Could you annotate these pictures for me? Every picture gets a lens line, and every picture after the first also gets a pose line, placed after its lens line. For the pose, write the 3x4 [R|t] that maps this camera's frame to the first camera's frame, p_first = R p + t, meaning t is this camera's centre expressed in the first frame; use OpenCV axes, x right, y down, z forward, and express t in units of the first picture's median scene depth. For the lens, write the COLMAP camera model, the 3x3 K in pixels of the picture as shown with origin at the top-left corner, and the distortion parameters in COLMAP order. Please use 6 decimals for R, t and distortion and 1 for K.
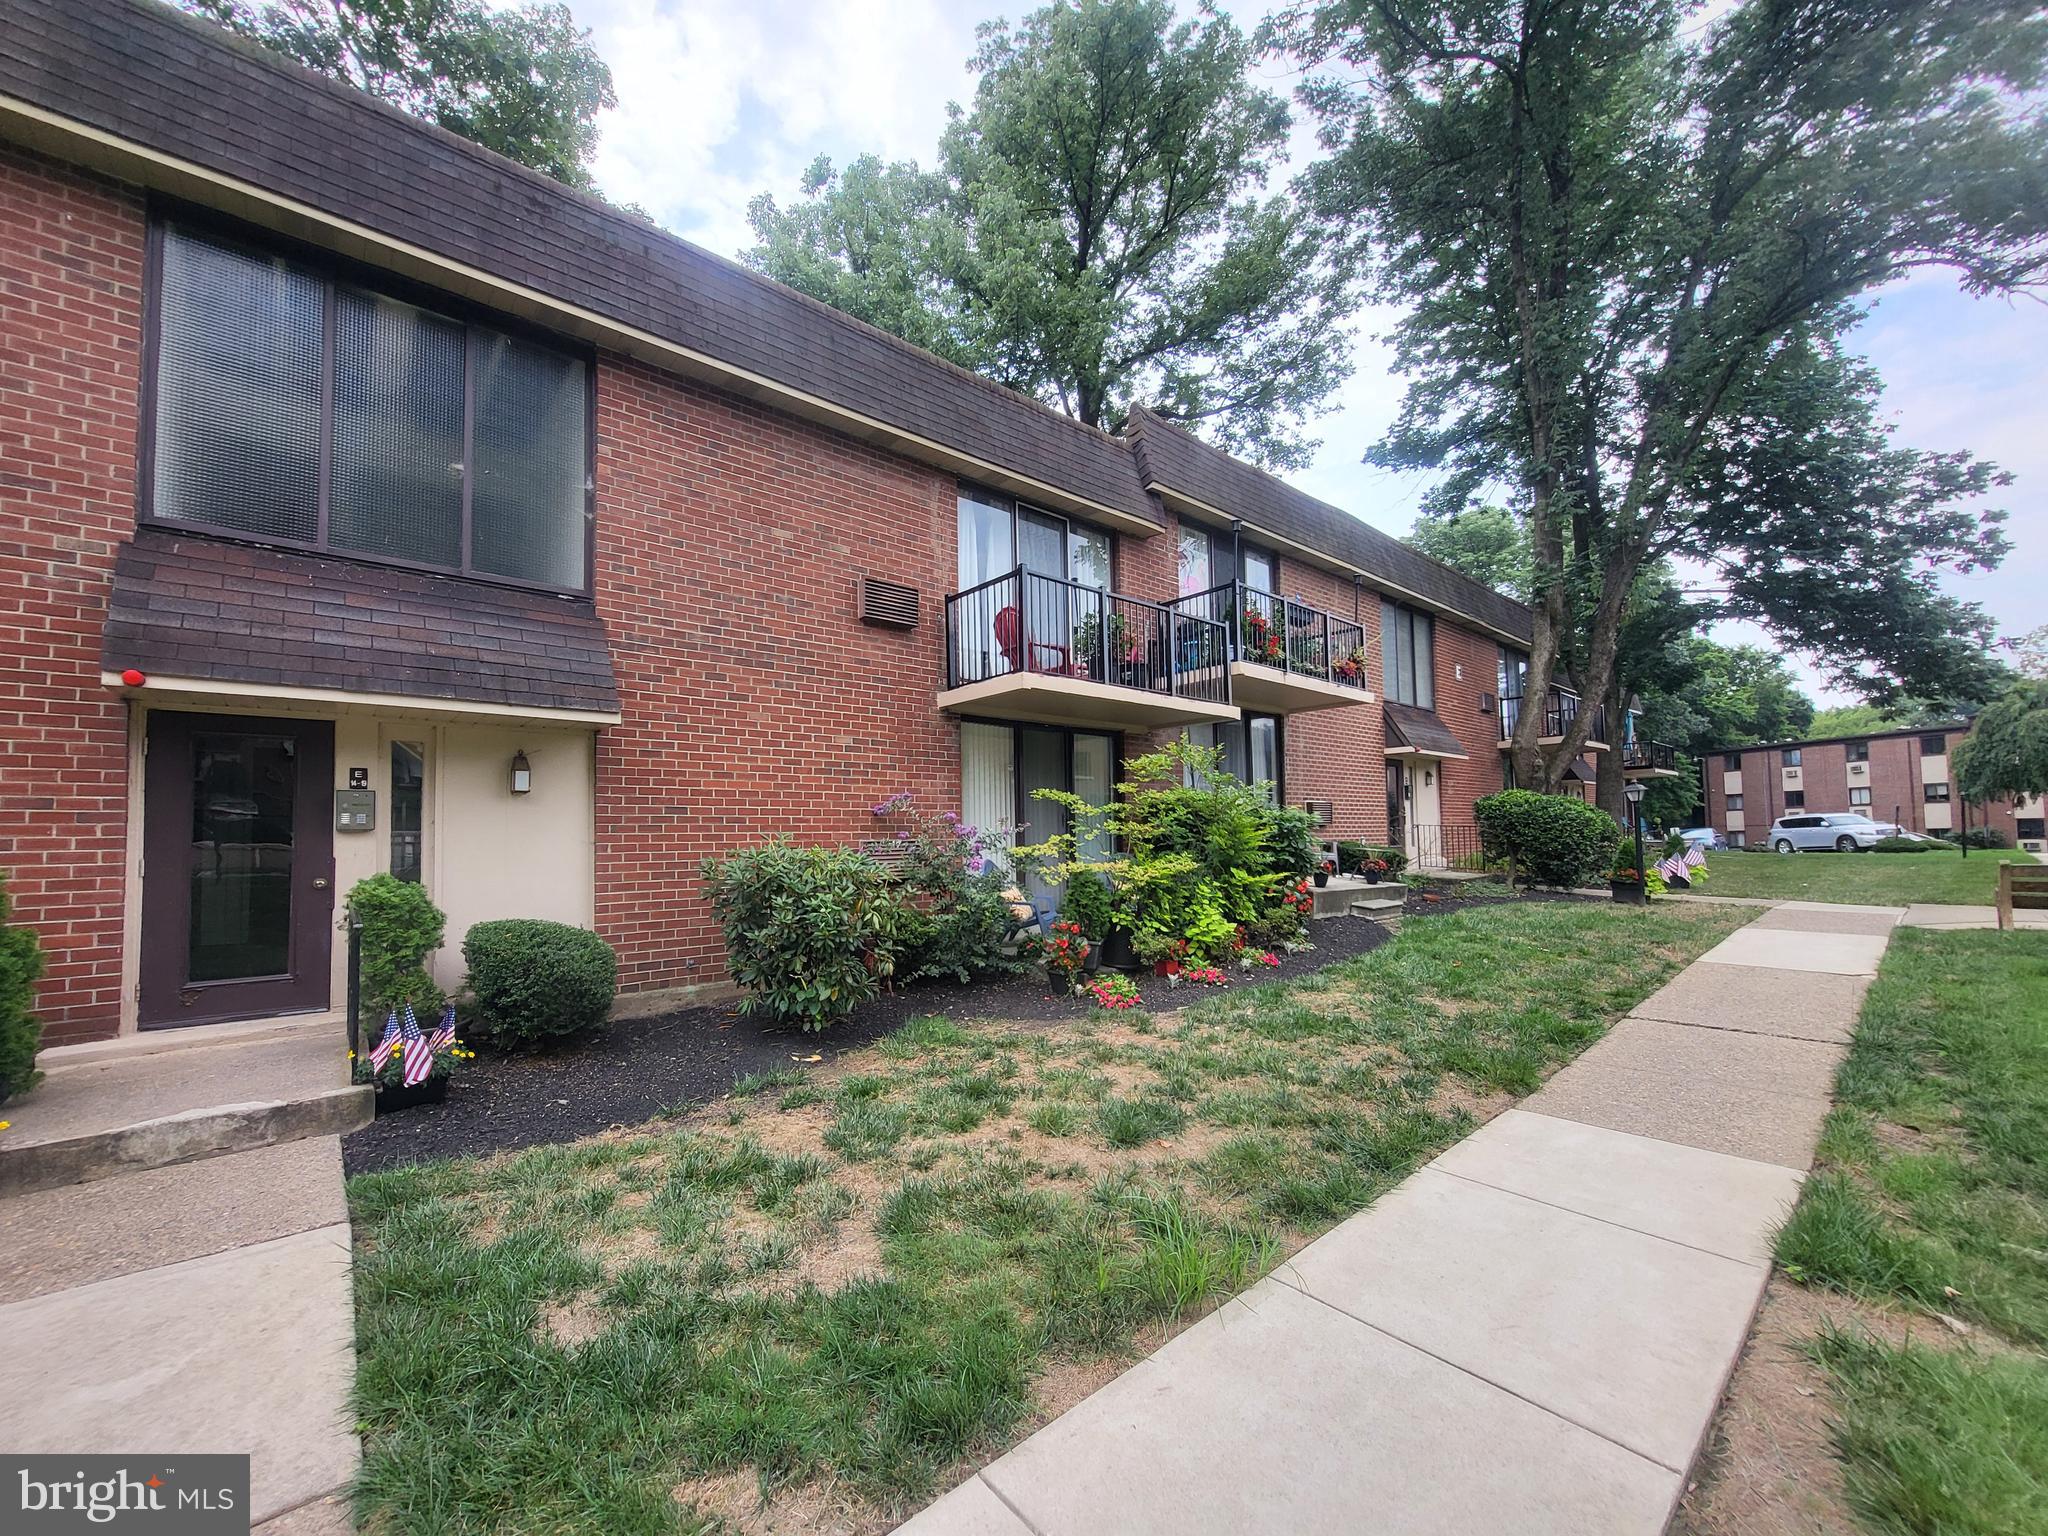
lens RADIAL K [[798.3, 0, 994.0], [0, 798.3, 802.5], [0, 0, 1]] dist [0.000421, -0.002690]
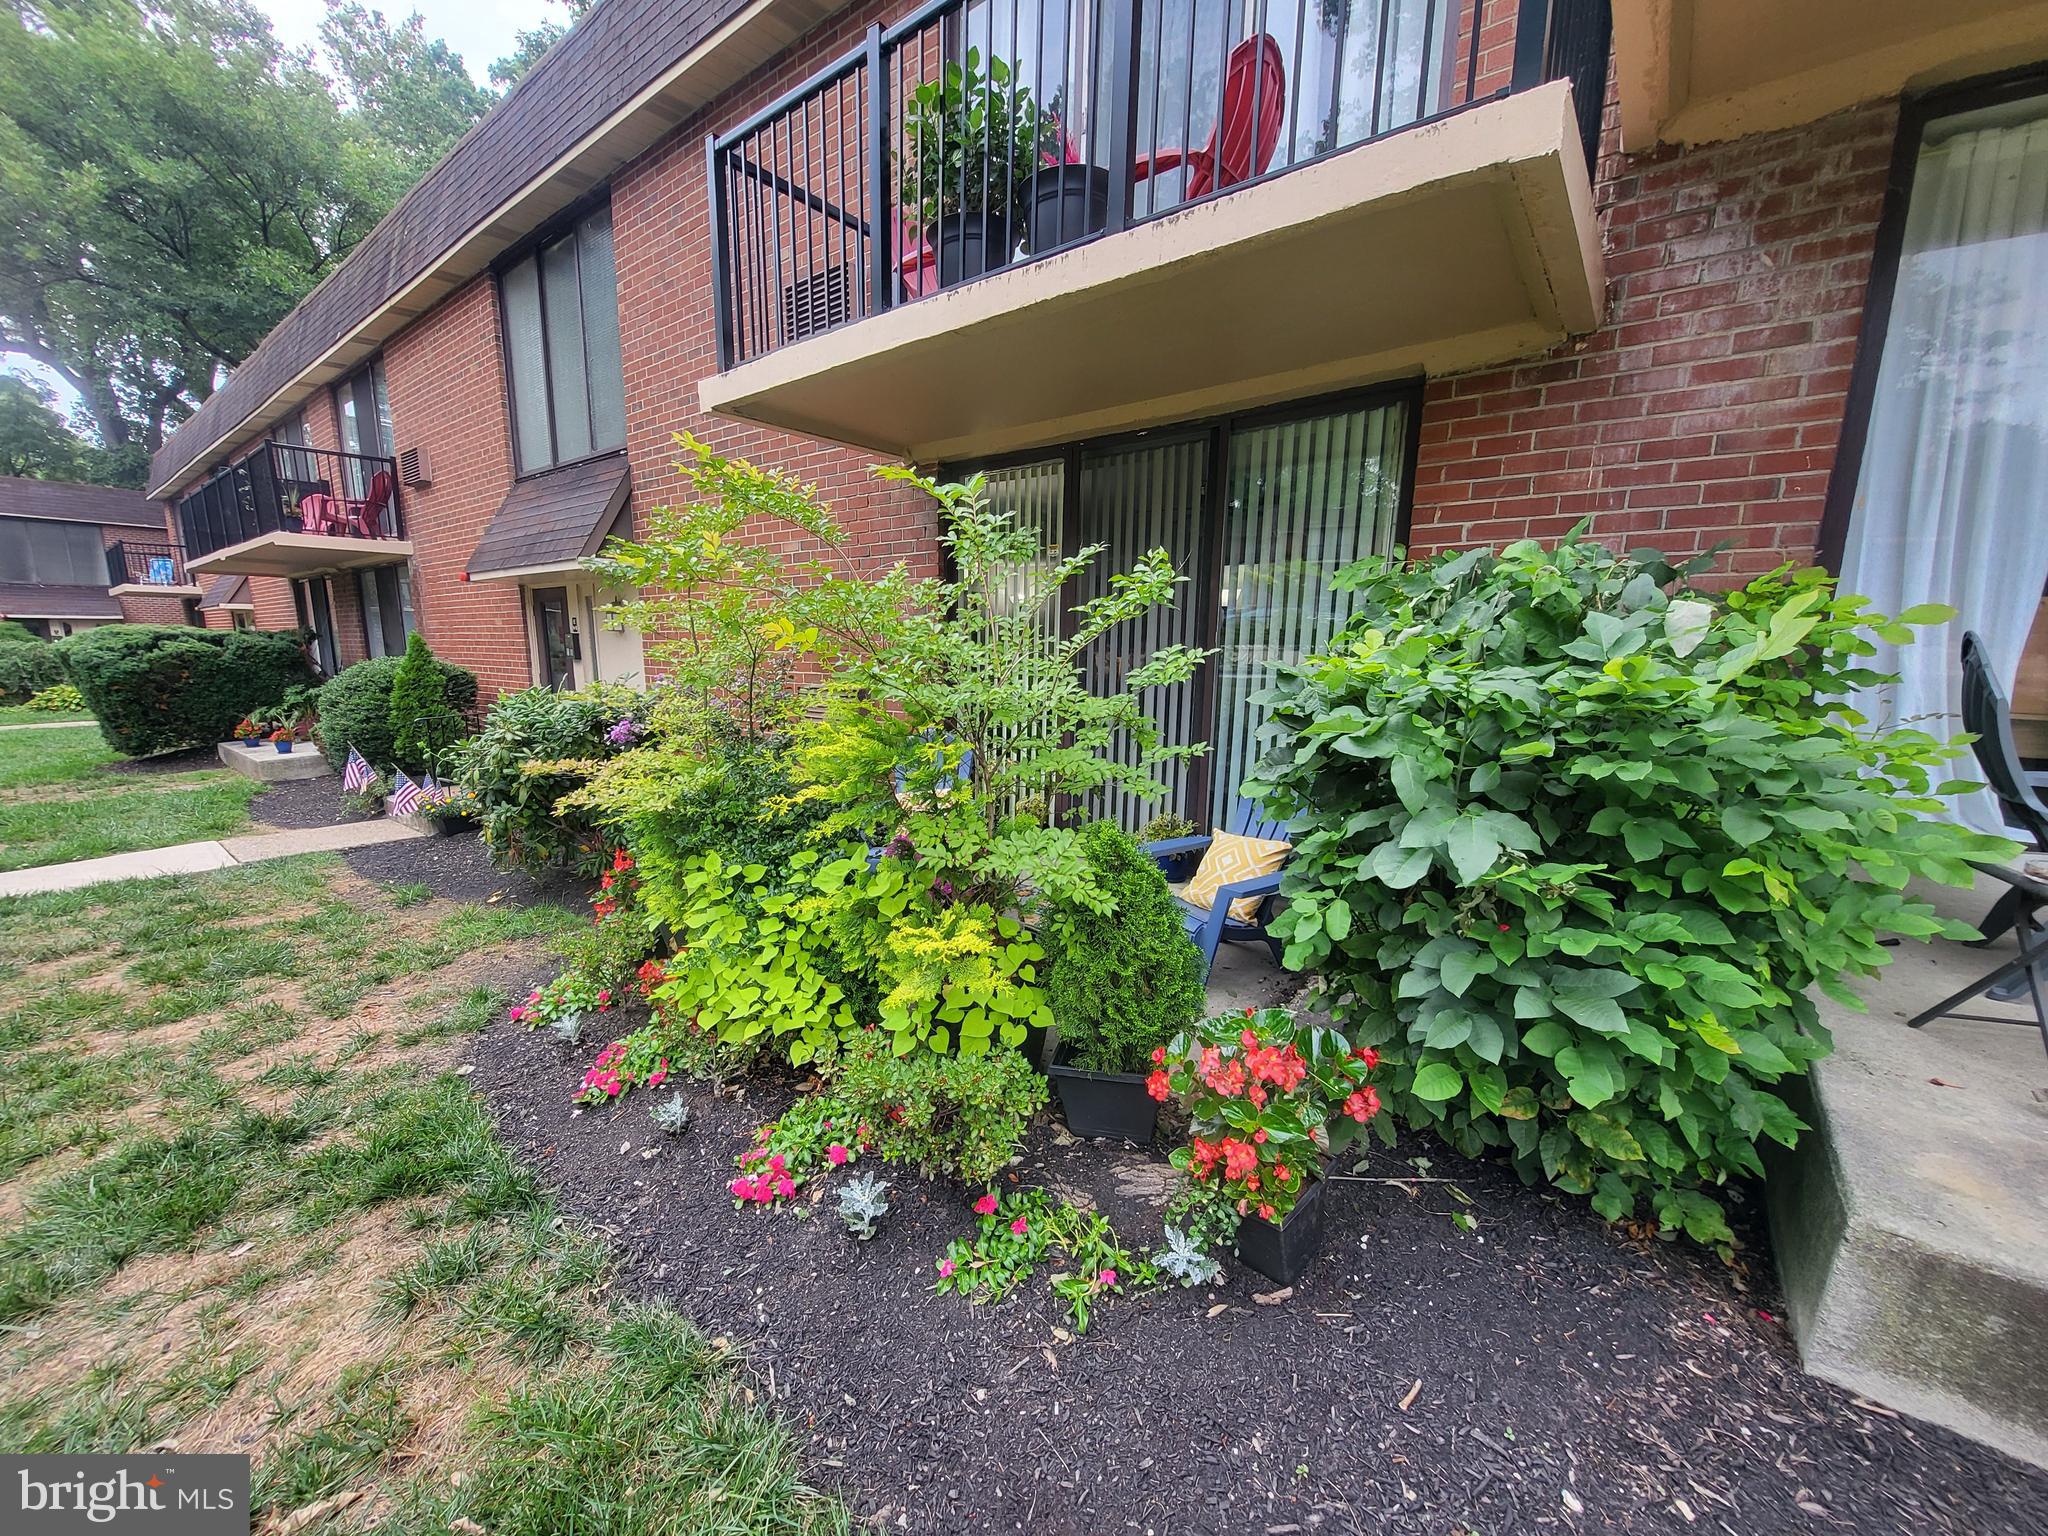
lens RADIAL K [[798.3, 0, 994.0], [0, 798.3, 802.5], [0, 0, 1]] dist [0.000421, -0.002690]
pose [[0.205784, 0.202089, -0.957503, 0.793754], [0.035079, 0.976293, 0.213594, 0.004466], [0.977968, -0.077542, 0.193817, 1.324264]]
